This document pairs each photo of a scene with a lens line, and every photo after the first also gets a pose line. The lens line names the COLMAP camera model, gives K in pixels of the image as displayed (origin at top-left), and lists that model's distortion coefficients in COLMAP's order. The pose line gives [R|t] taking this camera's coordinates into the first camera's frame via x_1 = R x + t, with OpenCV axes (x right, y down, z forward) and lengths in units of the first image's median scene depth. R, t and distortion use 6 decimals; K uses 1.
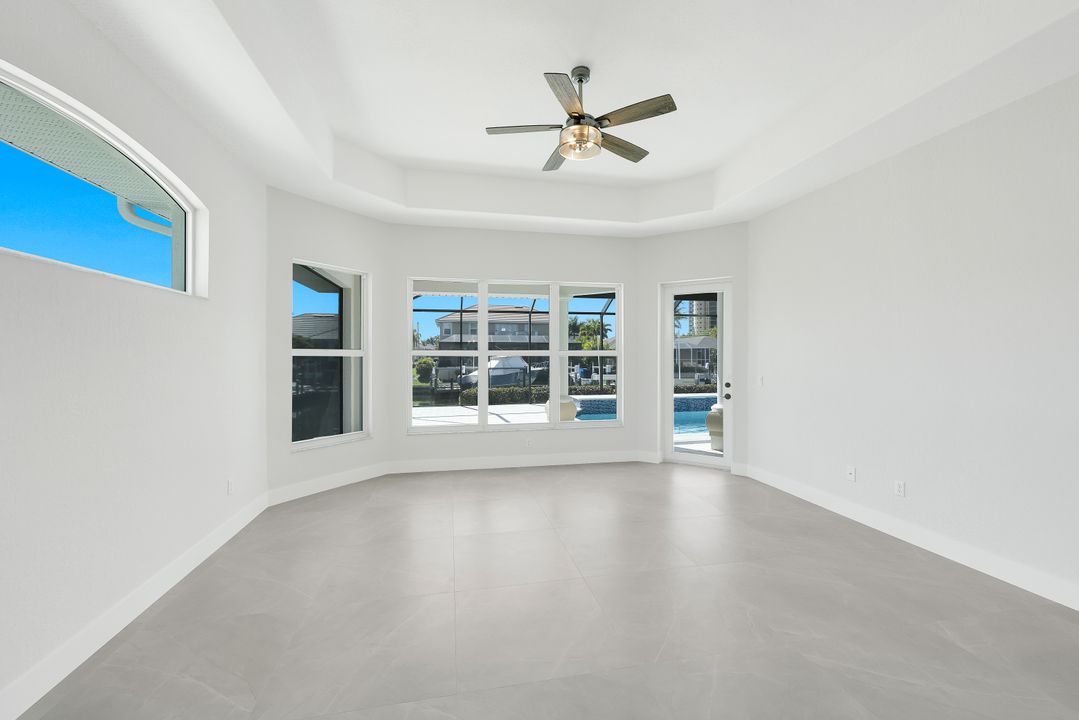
lens RADIAL K [[432.1, 0, 541.8], [0, 432.1, 355.2], [0, 0, 1]] dist [-0.004570, -0.000233]
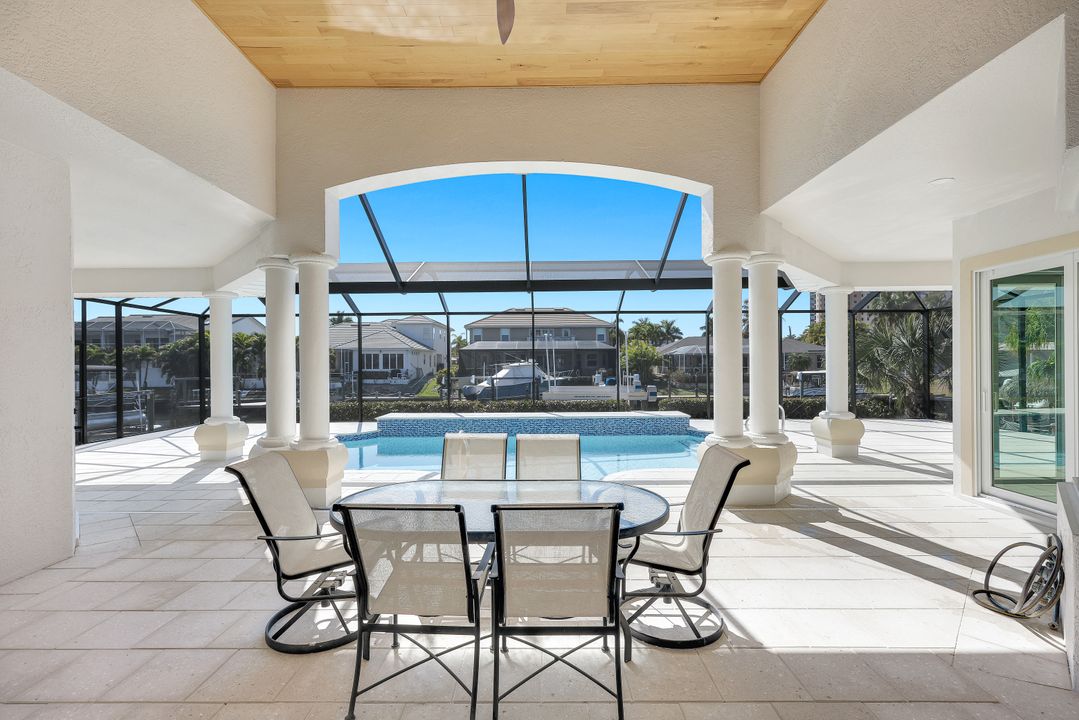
lens RADIAL K [[472.8, 0, 538.5], [0, 472.8, 363.8], [0, 0, 1]] dist [0.004530, 0.000258]
pose [[0.977300, -0.007484, -0.211727, 0.495804], [0.007834, 0.999969, 0.000815, 0.000028], [0.211714, -0.002455, 0.977328, 0.158723]]
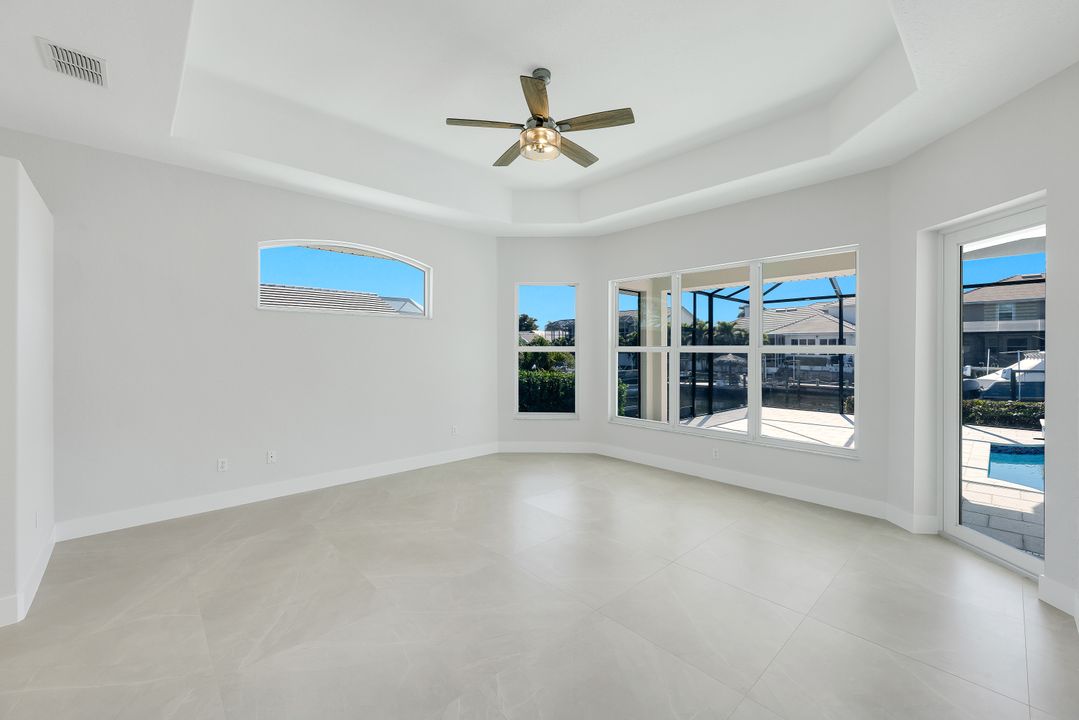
lens RADIAL K [[434.0, 0, 544.6], [0, 434.0, 355.7], [0, 0, 1]] dist [-0.002199, 0.000244]
pose [[0.518005, 0.012827, -0.855281, 0.200216], [-0.001935, 0.999903, 0.013824, -0.001262], [0.855375, -0.005506, 0.517980, 0.097480]]
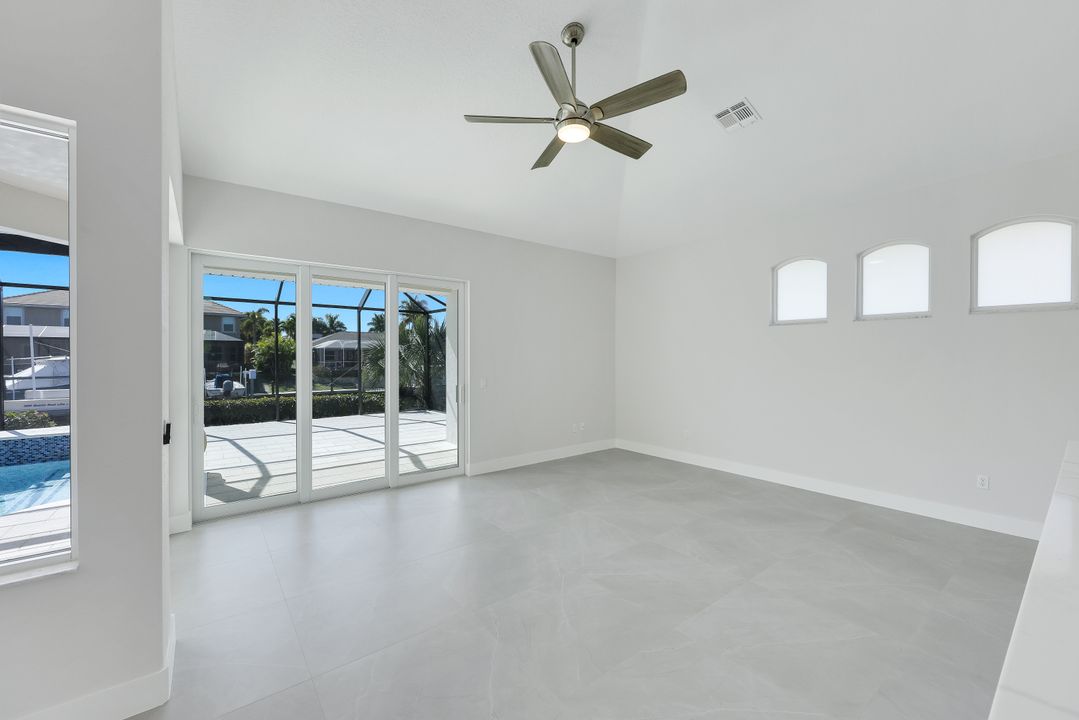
lens RADIAL K [[434.0, 0, 540.8], [0, 434.0, 360.0], [0, 0, 1]] dist [-0.002199, 0.000244]
pose [[0.897478, -0.006261, 0.441014, 0.834100], [0.002002, 0.999947, 0.010122, -0.002680], [-0.441054, -0.008201, 0.897443, 0.259059]]
